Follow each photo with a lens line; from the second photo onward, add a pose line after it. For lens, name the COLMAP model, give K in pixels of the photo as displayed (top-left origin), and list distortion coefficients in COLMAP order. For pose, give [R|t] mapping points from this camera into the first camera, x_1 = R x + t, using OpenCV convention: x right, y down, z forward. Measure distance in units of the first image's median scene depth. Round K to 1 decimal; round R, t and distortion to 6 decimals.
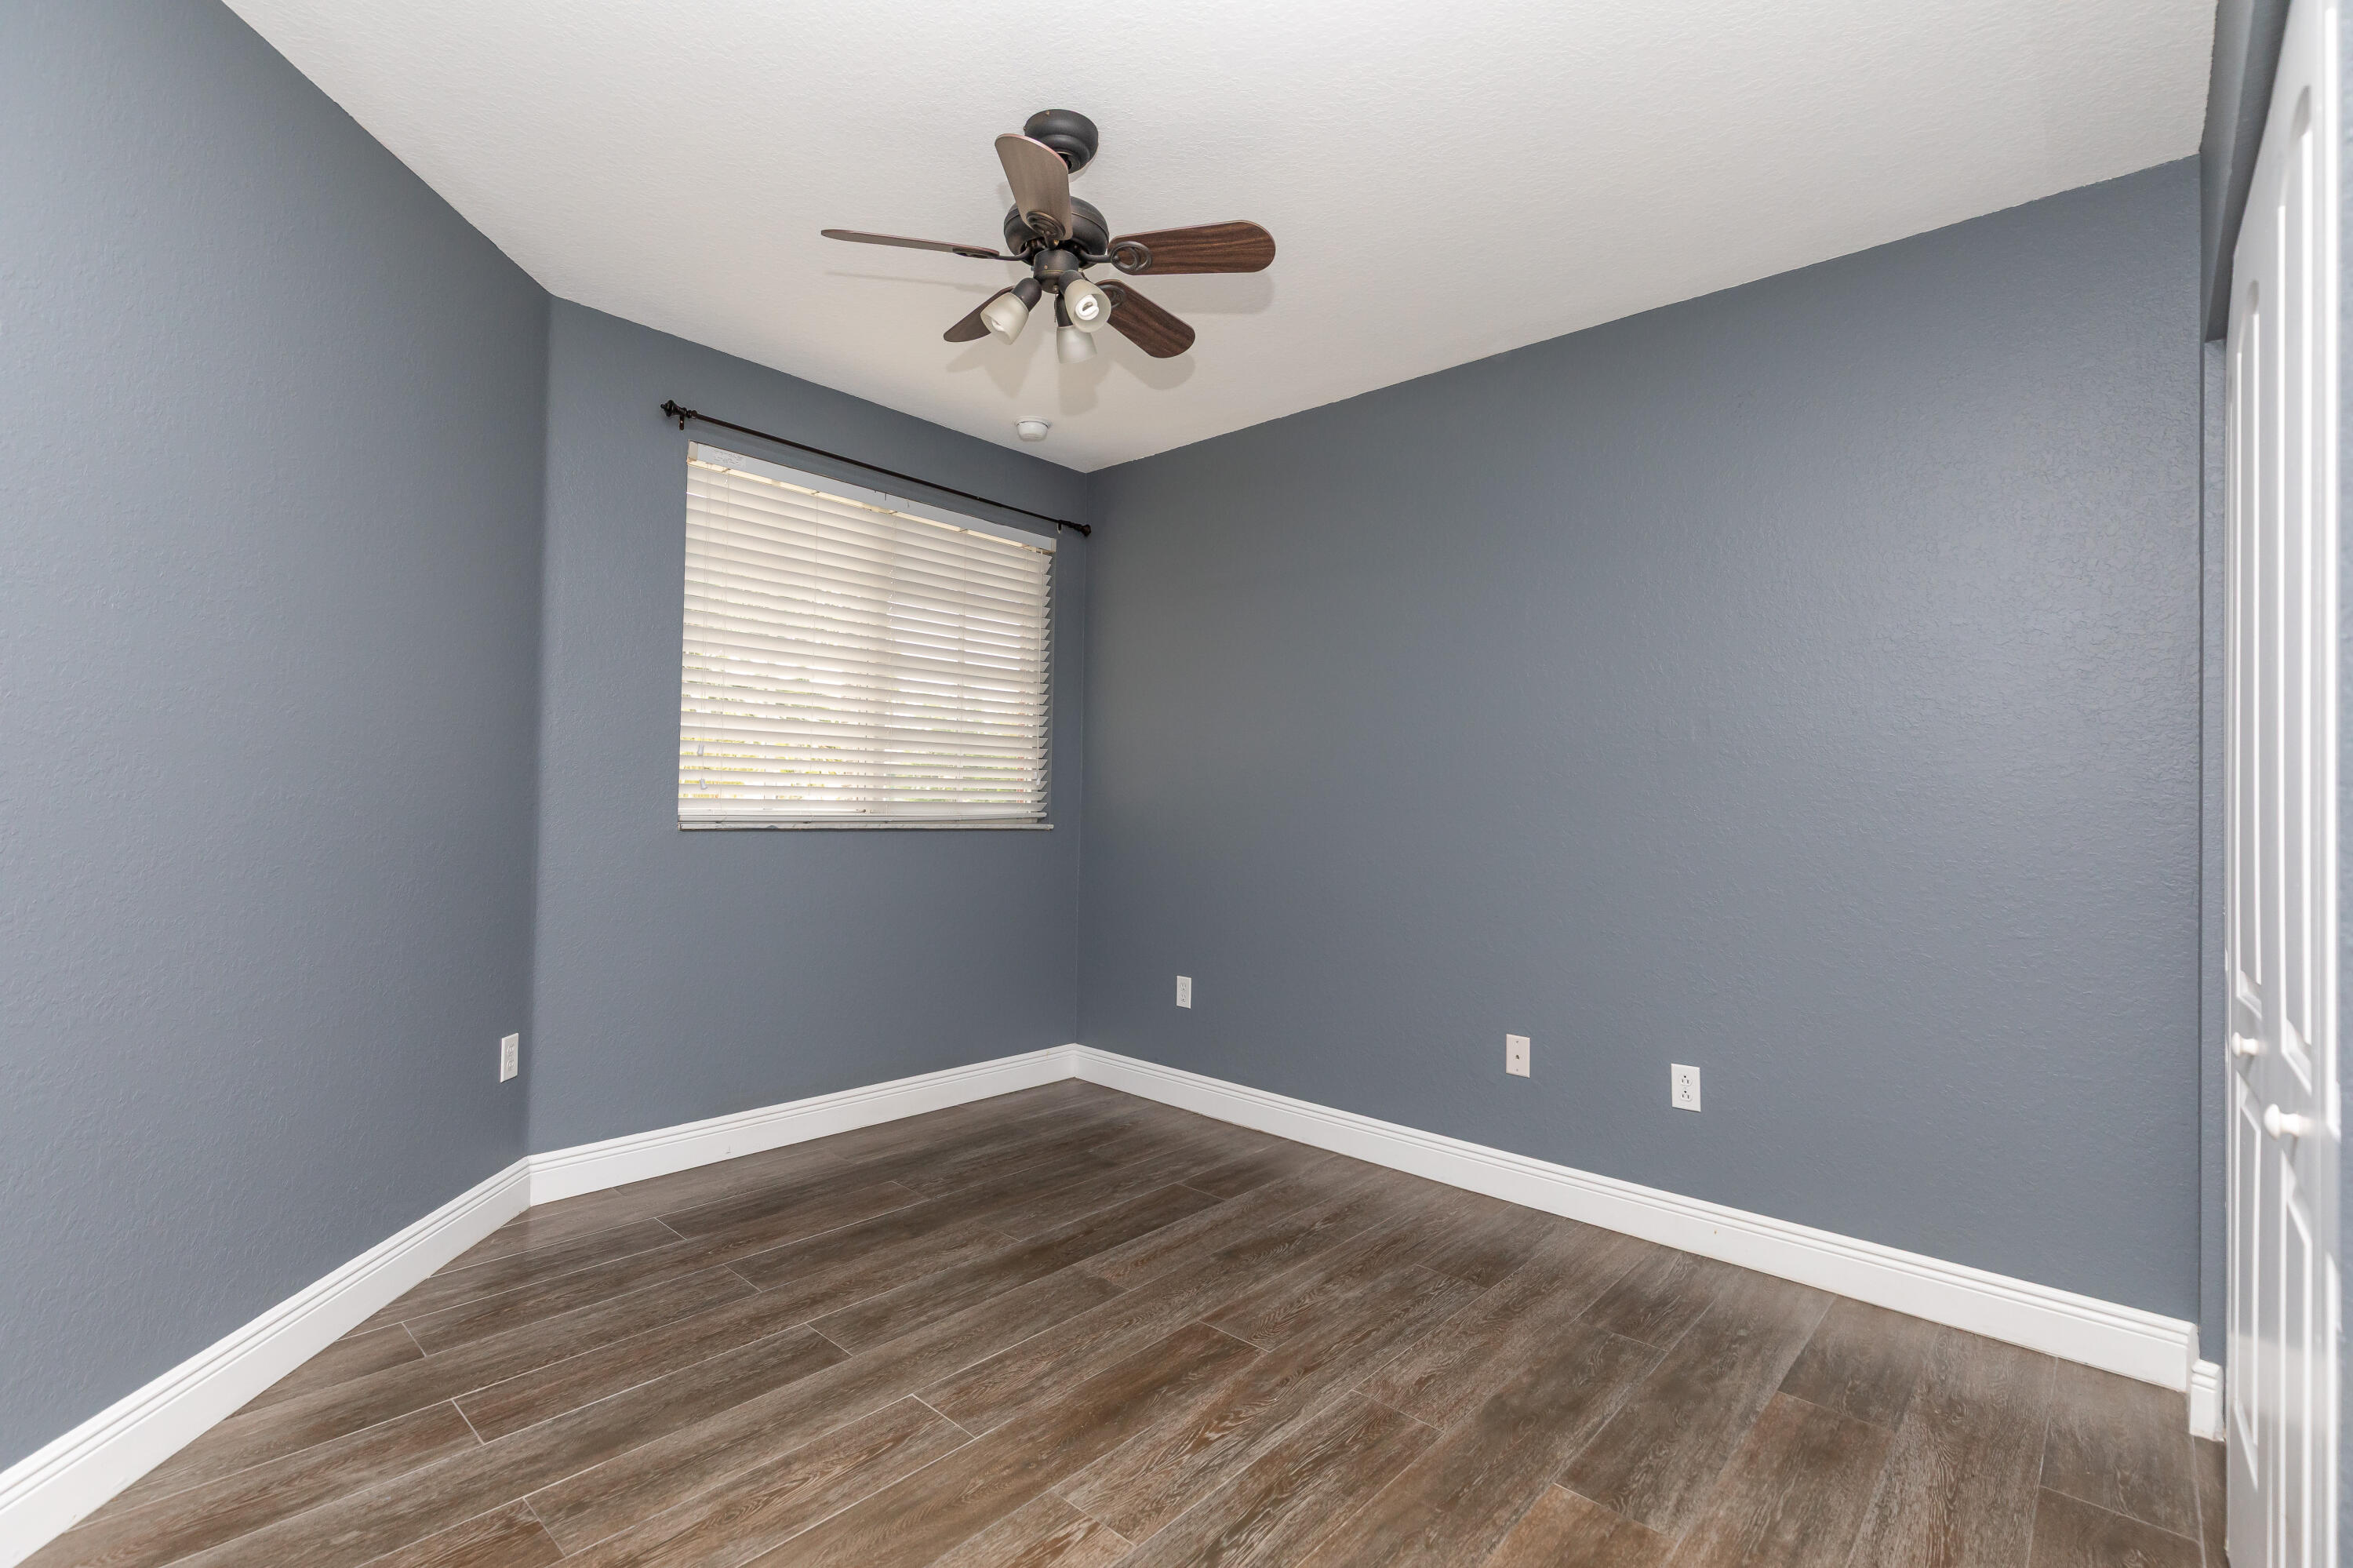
lens RADIAL K [[1060.1, 0, 1190.9], [0, 1060.1, 788.6], [0, 0, 1]] dist [0.008305, -0.000875]
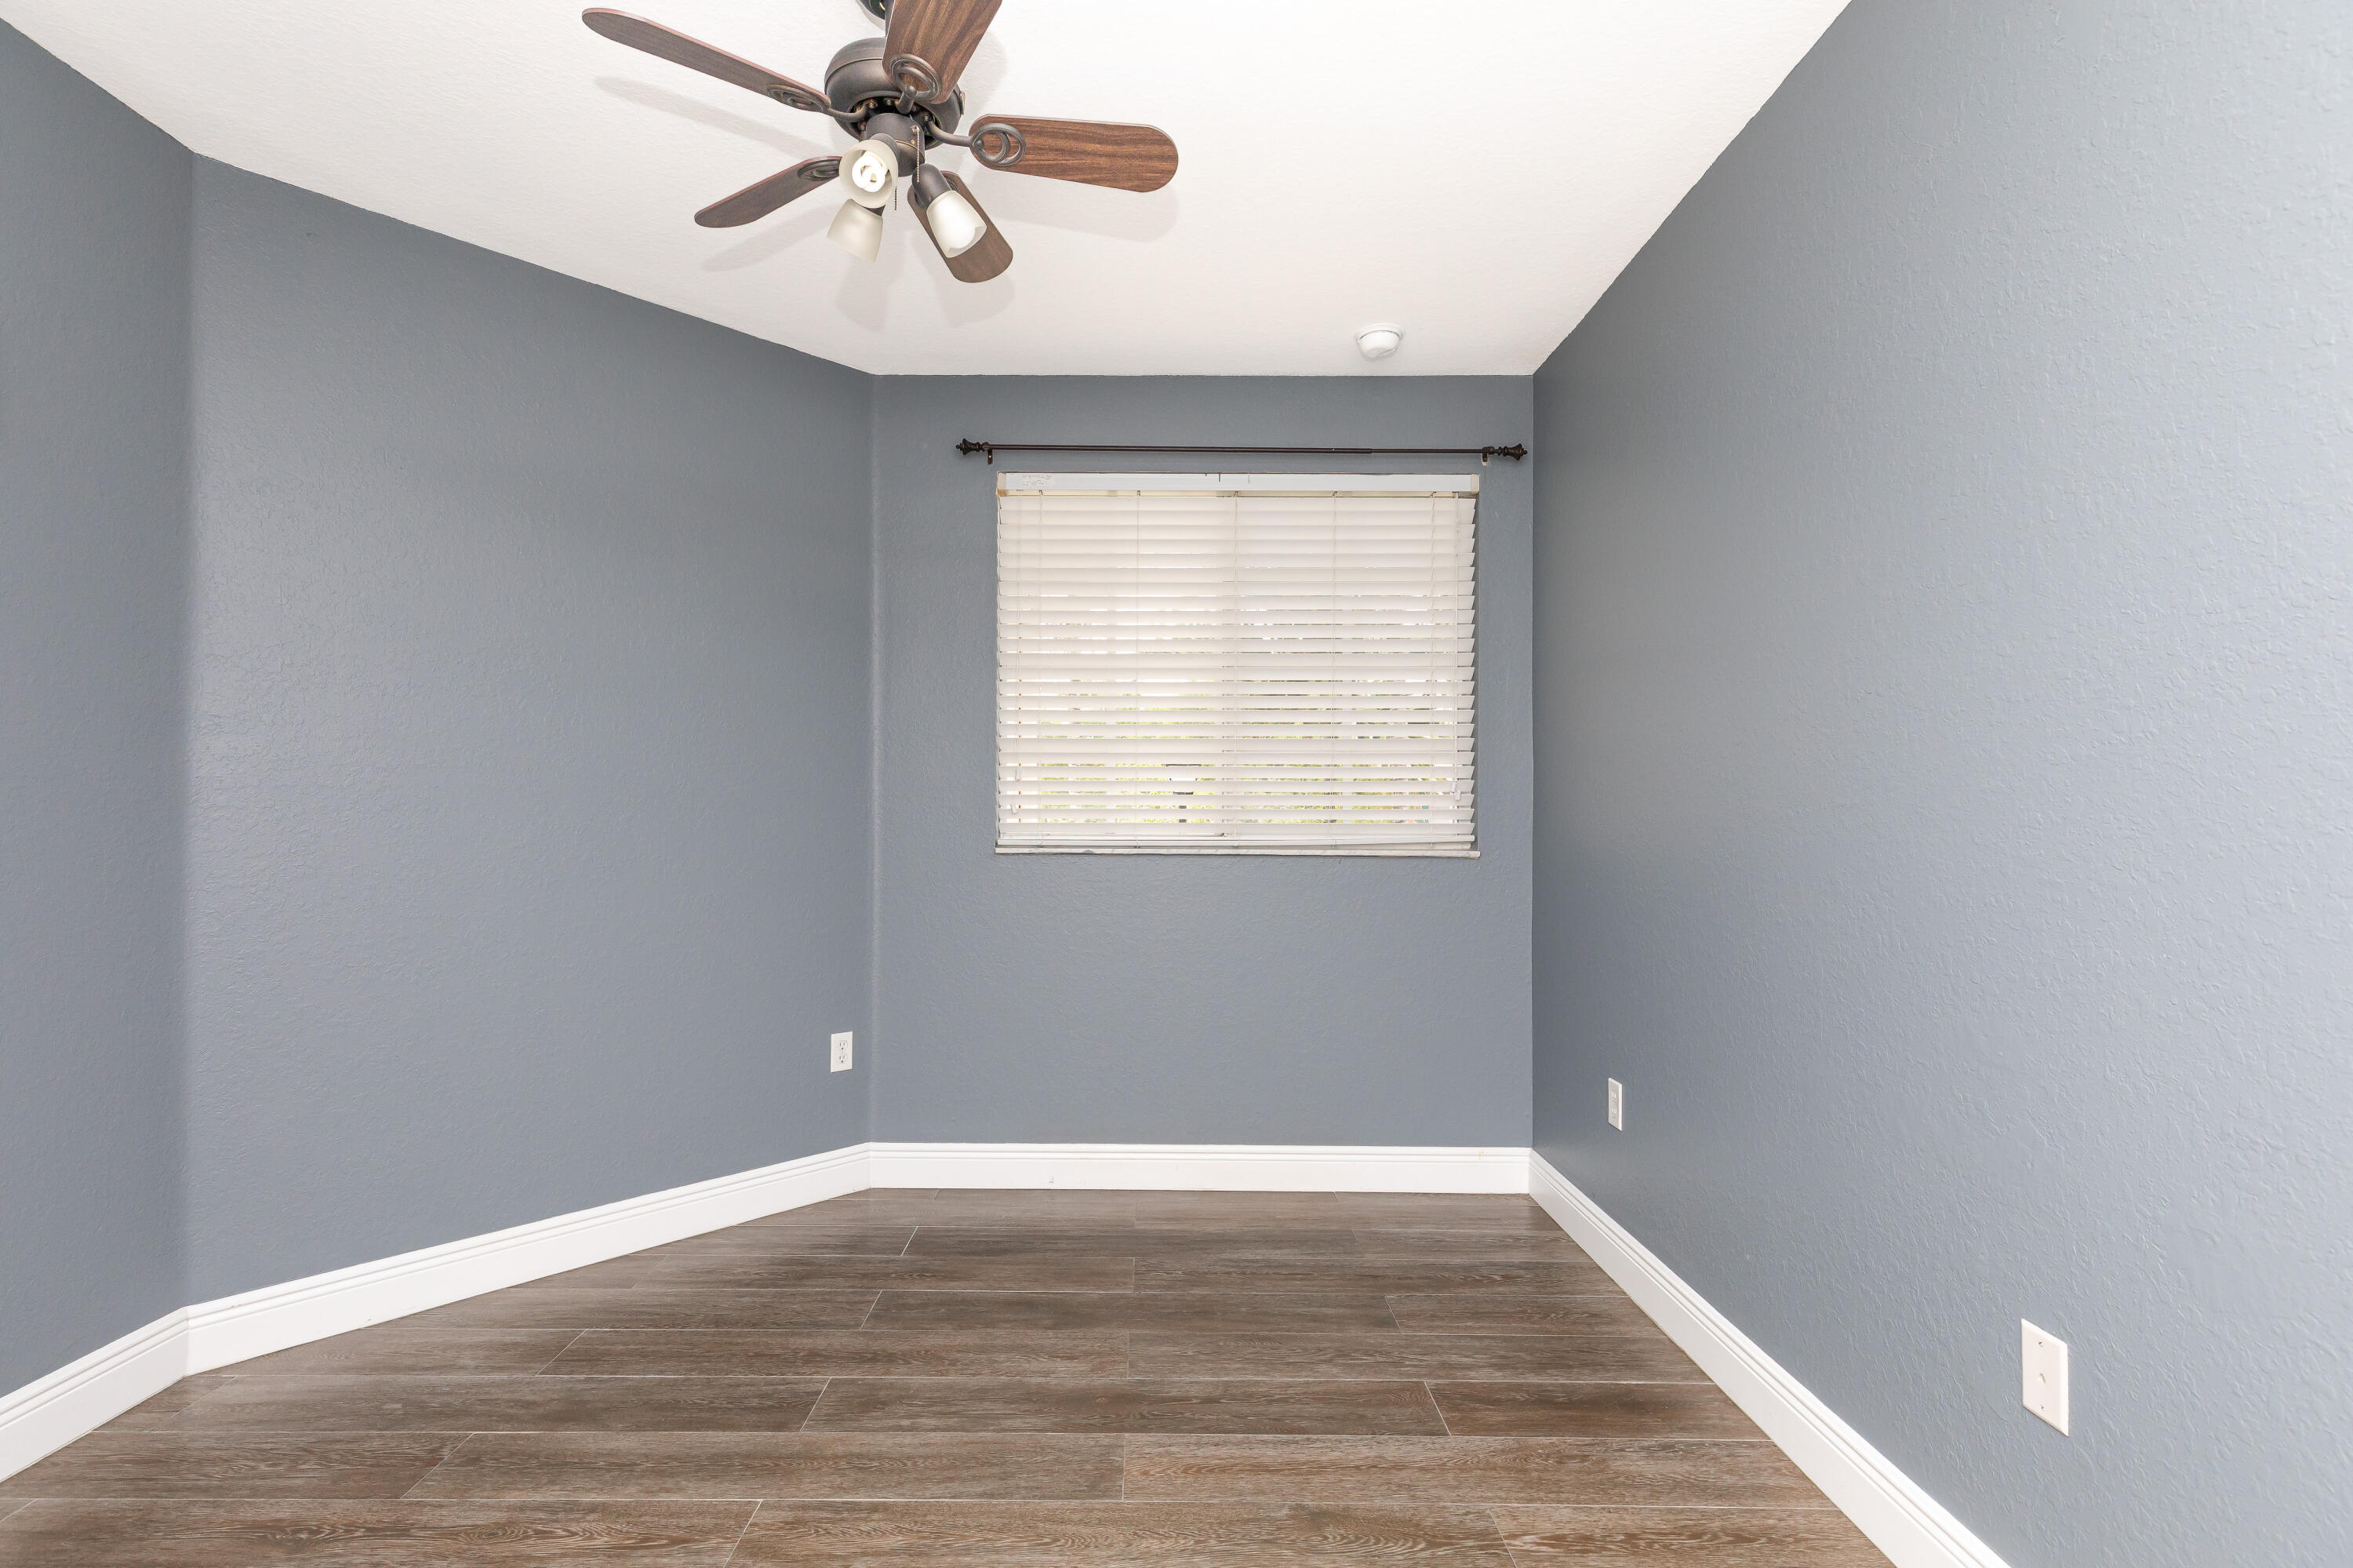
lens RADIAL K [[1095.7, 0, 1132.4], [0, 1095.7, 810.8], [0, 0, 1]] dist [0.007288, -0.000734]
pose [[0.660167, -0.022991, -0.750767, 0.458632], [0.021008, 0.999706, -0.012142, 0.014446], [0.750825, -0.007756, 0.660455, 0.461776]]
